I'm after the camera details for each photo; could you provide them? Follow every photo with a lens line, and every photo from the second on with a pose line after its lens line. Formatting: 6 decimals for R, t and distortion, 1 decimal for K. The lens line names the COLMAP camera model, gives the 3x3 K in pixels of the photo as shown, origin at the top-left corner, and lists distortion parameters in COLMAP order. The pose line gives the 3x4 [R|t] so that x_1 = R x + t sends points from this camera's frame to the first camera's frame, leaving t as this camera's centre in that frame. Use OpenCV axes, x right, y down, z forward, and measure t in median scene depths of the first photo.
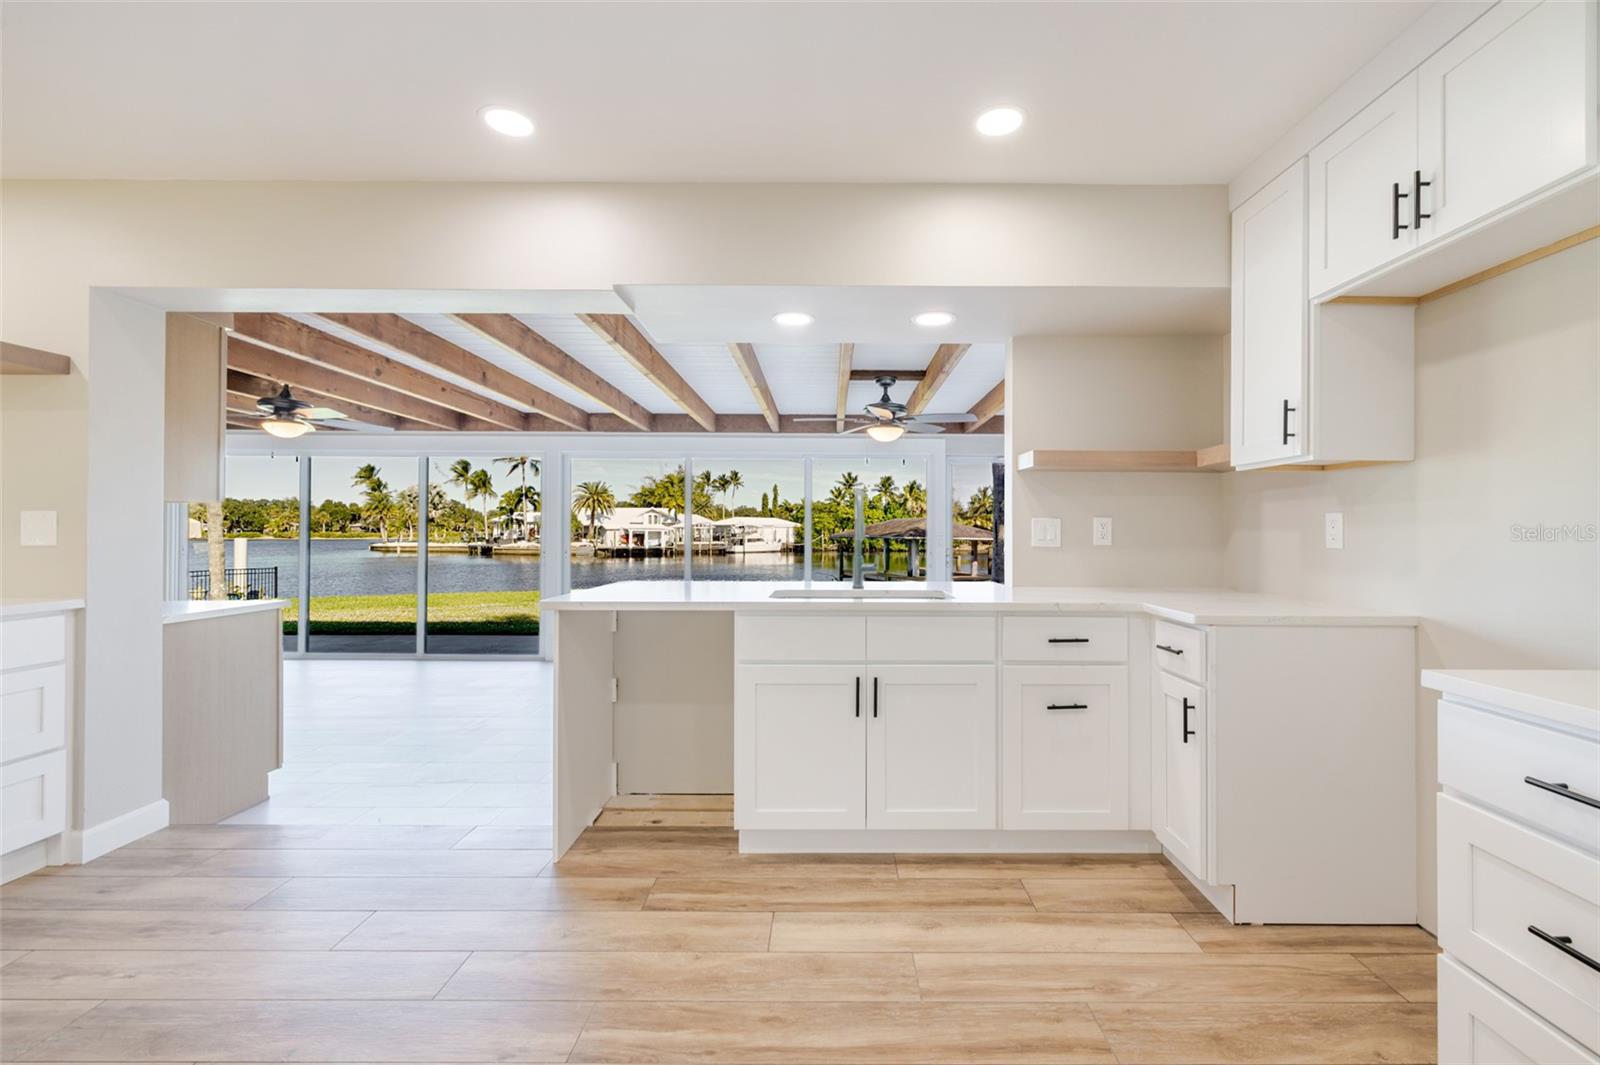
lens RADIAL K [[685.6, 0, 835.0], [0, 685.6, 526.5], [0, 0, 1]] dist [-0.000213, -0.000048]
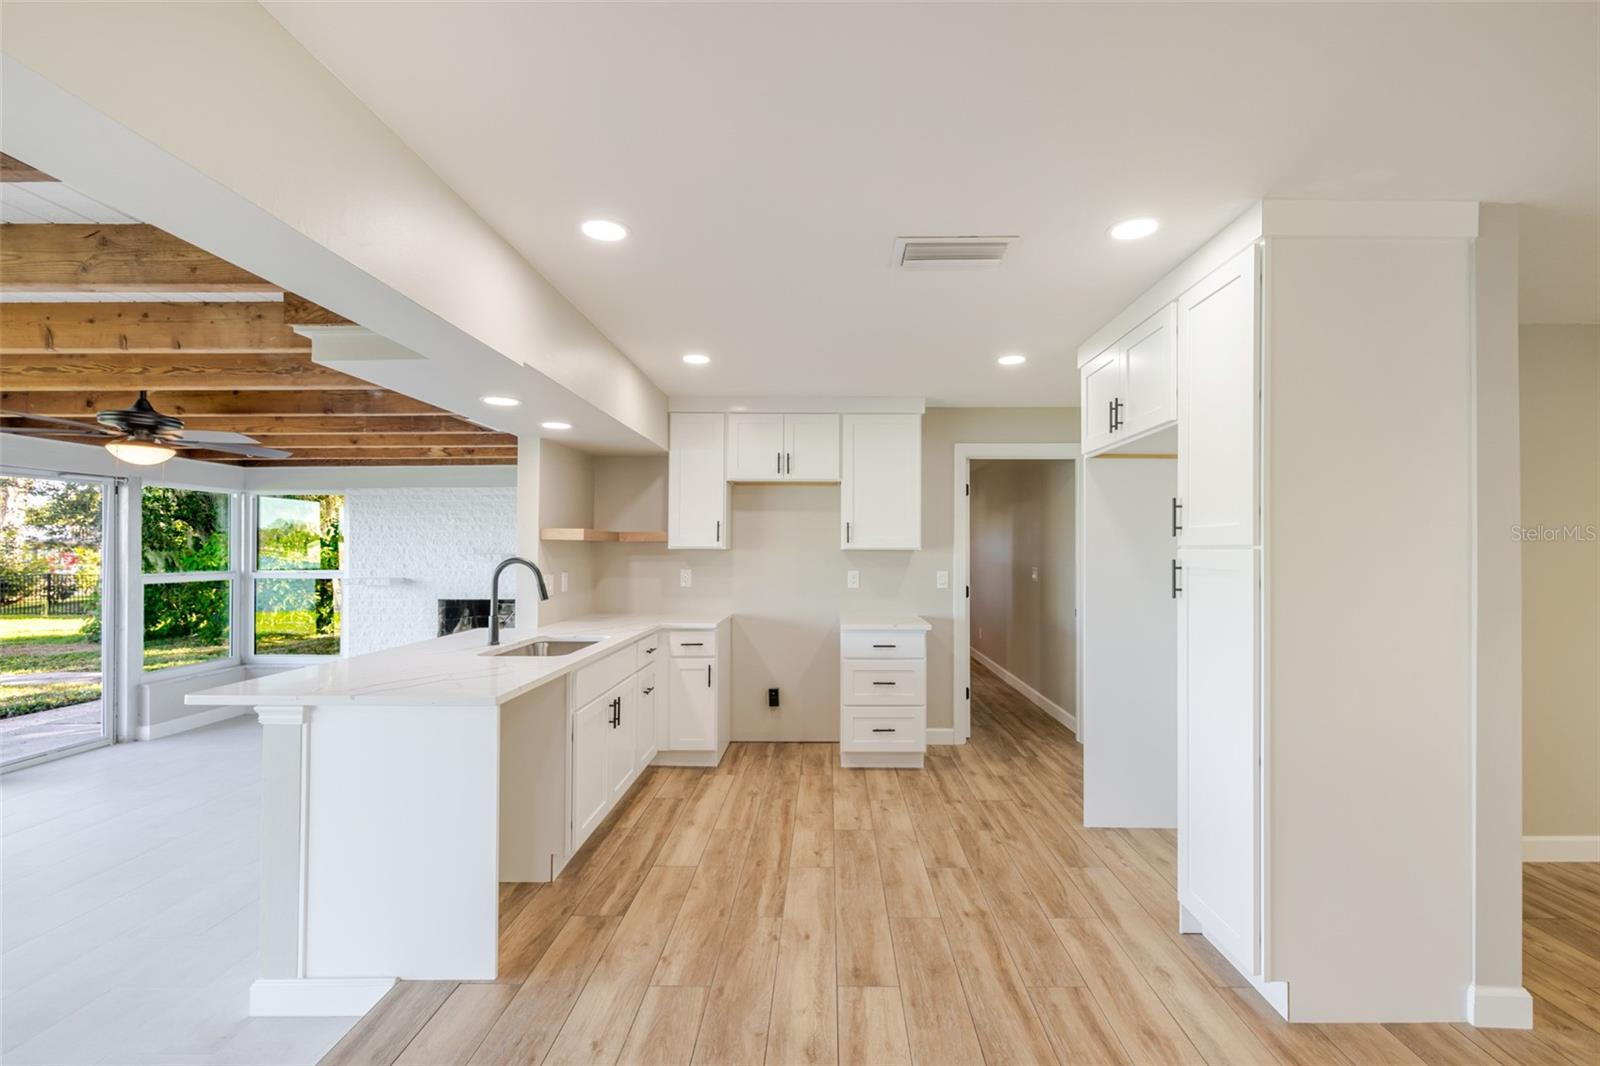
lens RADIAL K [[681.3, 0, 828.8], [0, 681.3, 545.9], [0, 0, 1]] dist [-0.000121, -0.000083]
pose [[0.002874, 0.001796, 0.999994, -1.156359], [-0.010467, 0.999944, -0.001766, -0.080041], [-0.999941, -0.010462, 0.002892, 0.489070]]
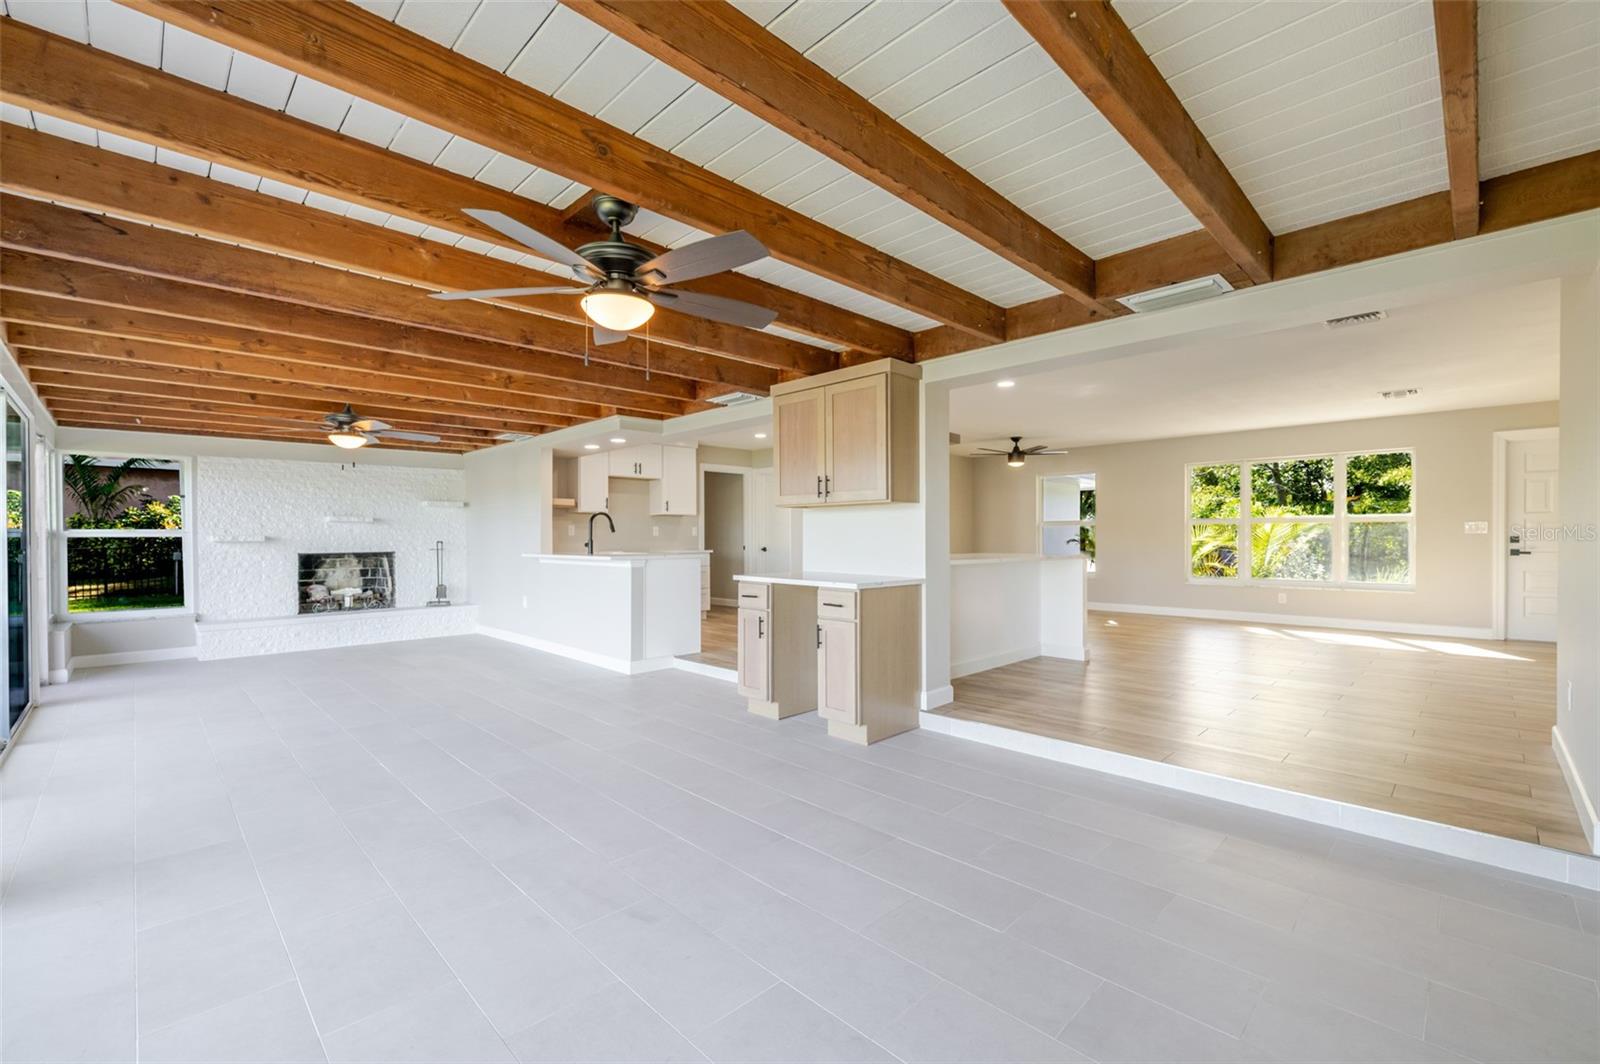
lens RADIAL K [[671.8, 0, 800.8], [0, 671.8, 532.3], [0, 0, 1]] dist [-0.000030, -0.000126]
pose [[-0.700777, 0.004407, 0.713367, -2.242596], [-0.004325, 0.999936, -0.010426, 0.041988], [-0.713367, -0.010391, -0.700713, 2.249489]]
